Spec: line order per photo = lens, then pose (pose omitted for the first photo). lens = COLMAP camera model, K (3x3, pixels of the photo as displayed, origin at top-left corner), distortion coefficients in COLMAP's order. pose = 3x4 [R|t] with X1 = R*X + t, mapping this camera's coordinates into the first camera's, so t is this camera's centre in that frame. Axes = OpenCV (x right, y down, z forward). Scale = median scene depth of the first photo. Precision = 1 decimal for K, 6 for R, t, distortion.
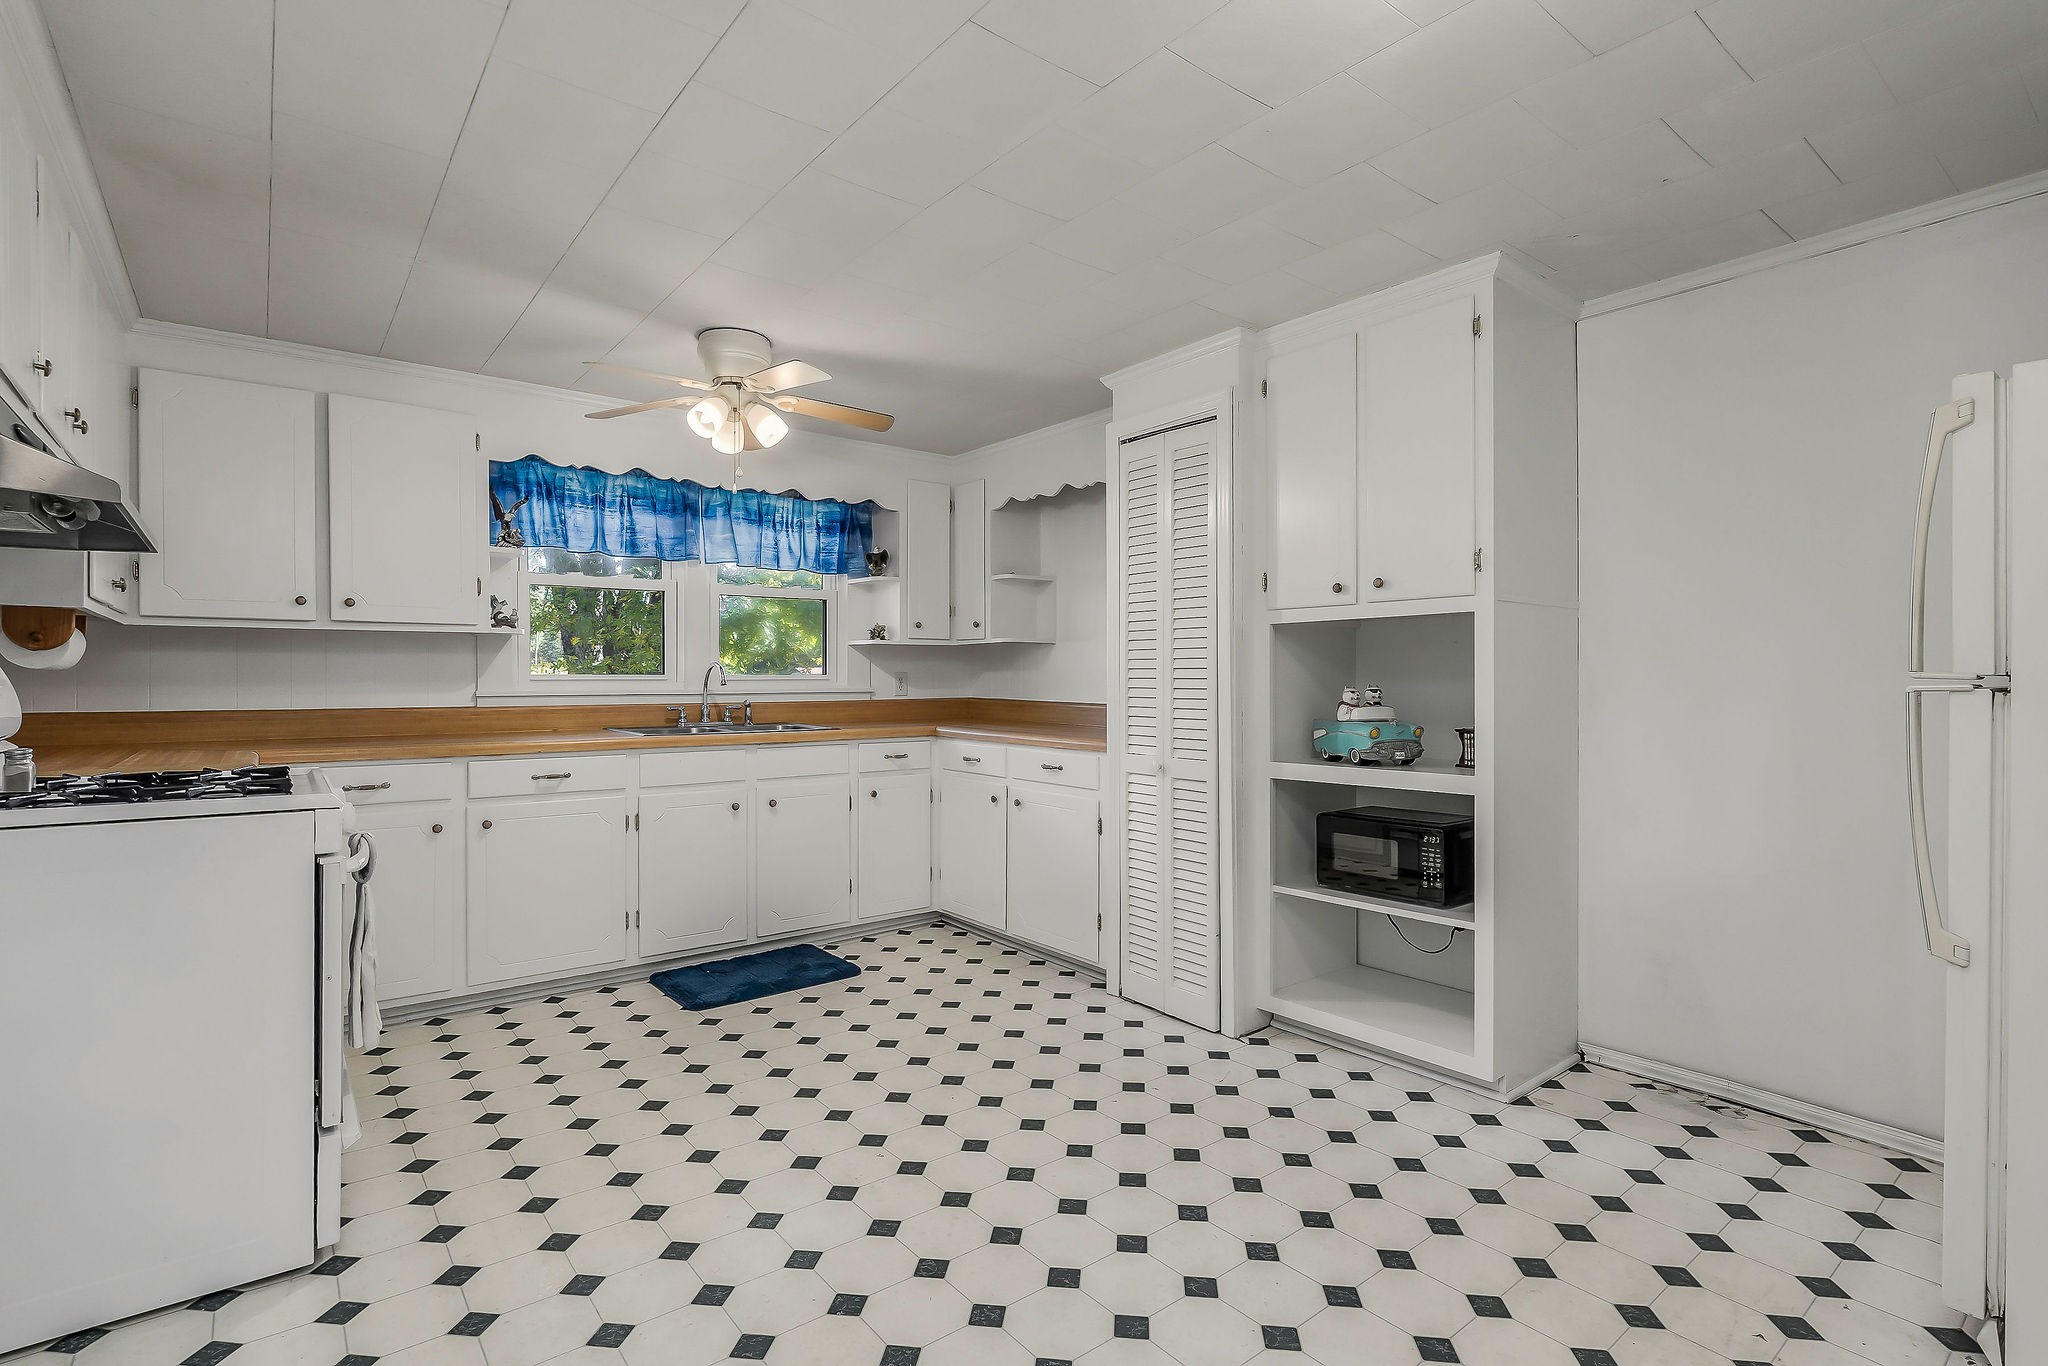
lens RADIAL K [[981.1, 0, 1024.2], [0, 981.1, 680.8], [0, 0, 1]] dist [-0.001144, -0.000393]
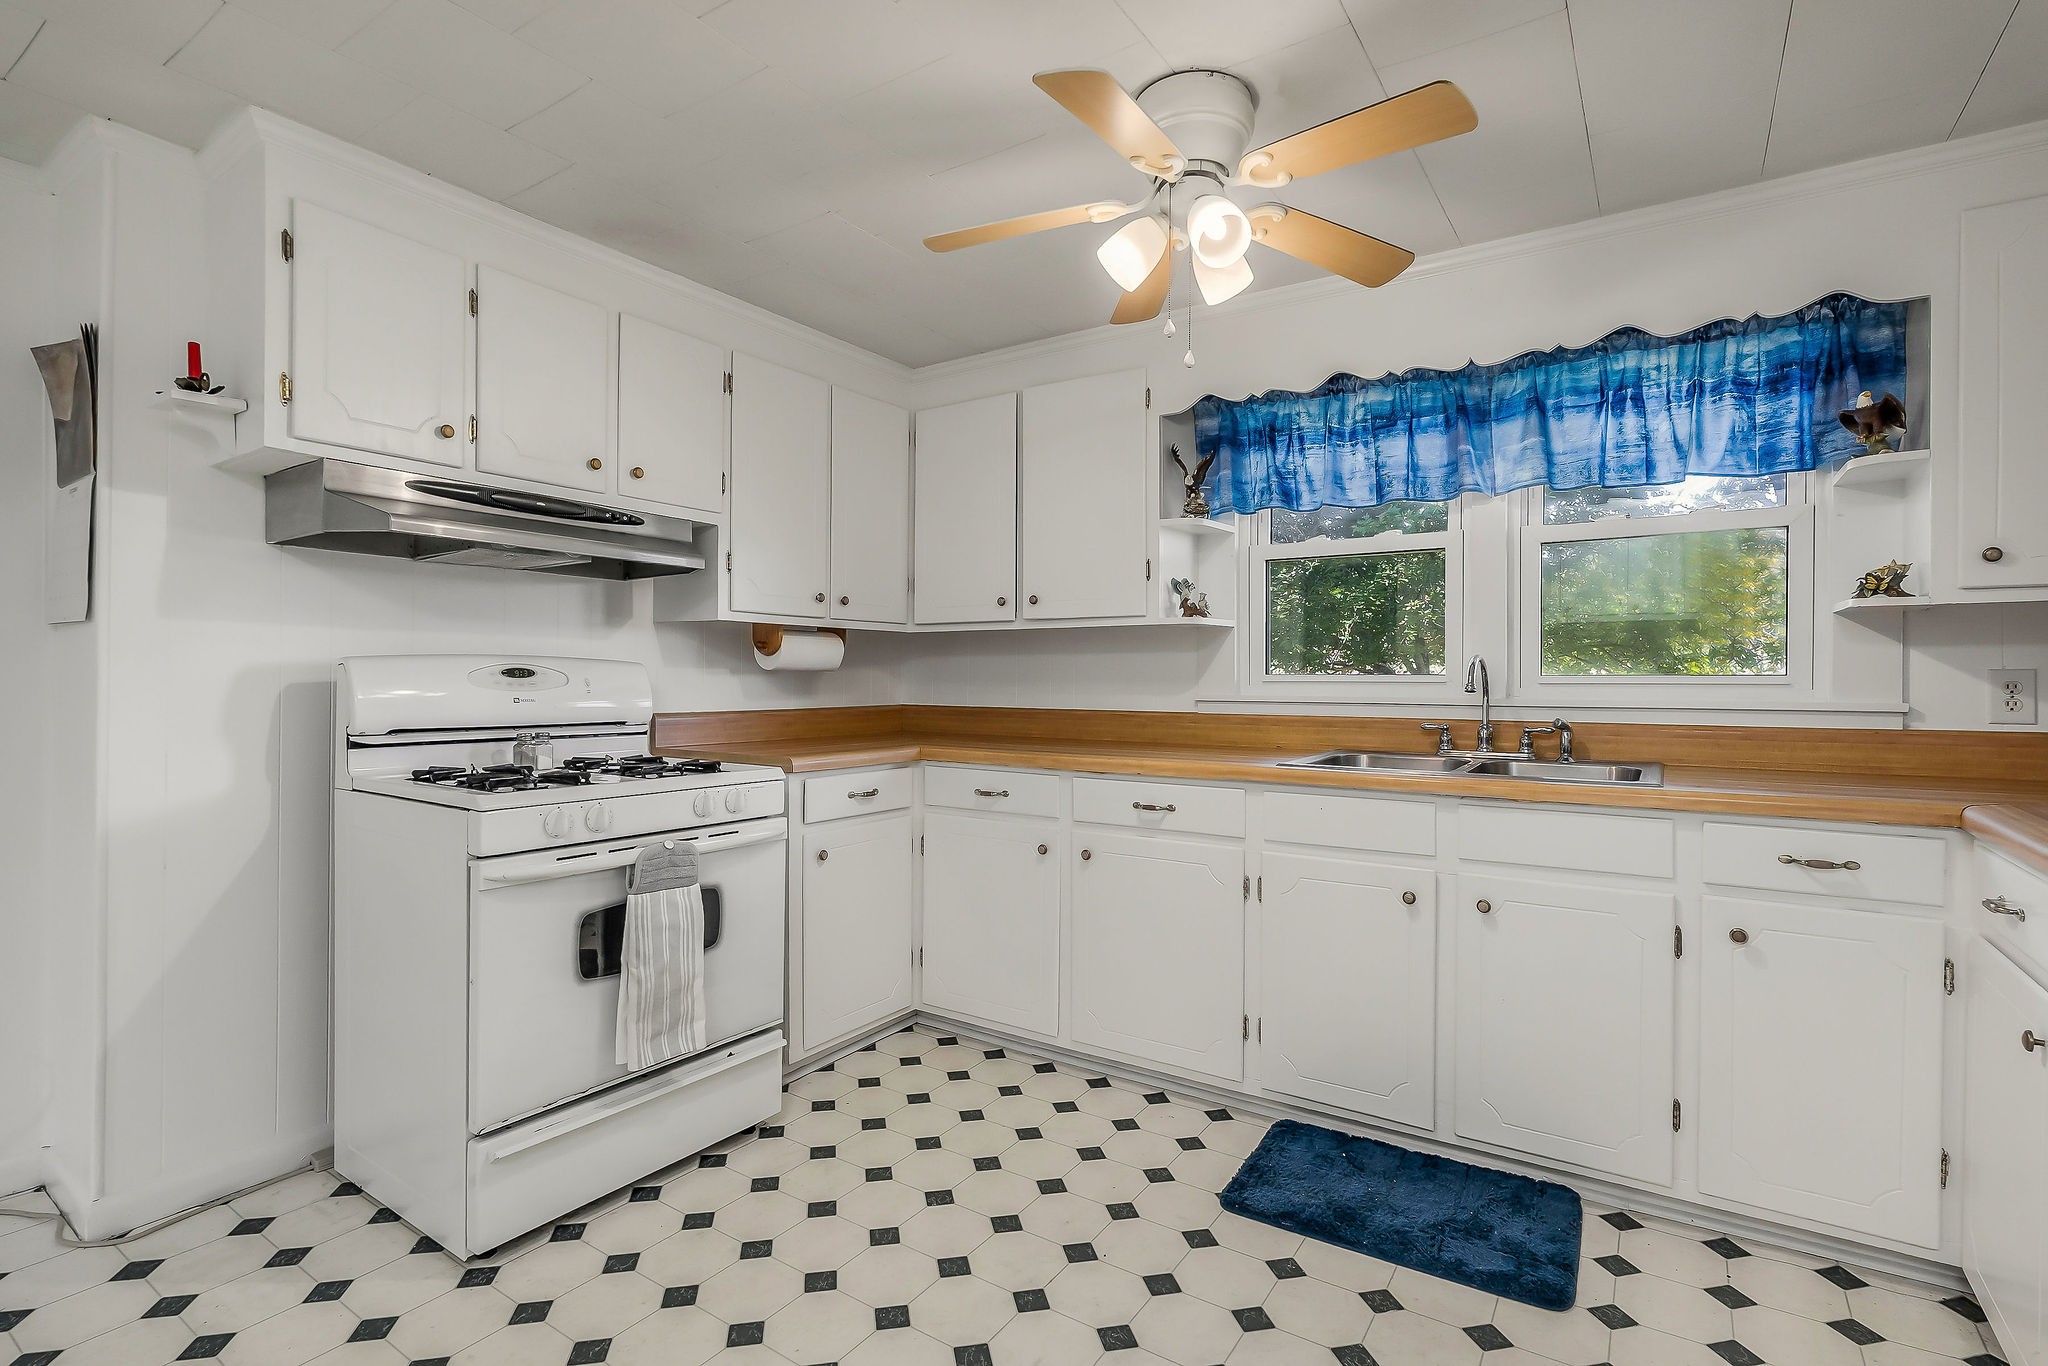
lens RADIAL K [[981.1, 0, 1023.9], [0, 981.1, 680.7], [0, 0, 1]] dist [-0.001144, -0.000393]
pose [[0.311319, 0.005592, -0.950289, 0.181717], [-0.005860, 0.999975, 0.003964, -0.003439], [0.950287, 0.004334, 0.311344, 0.555564]]
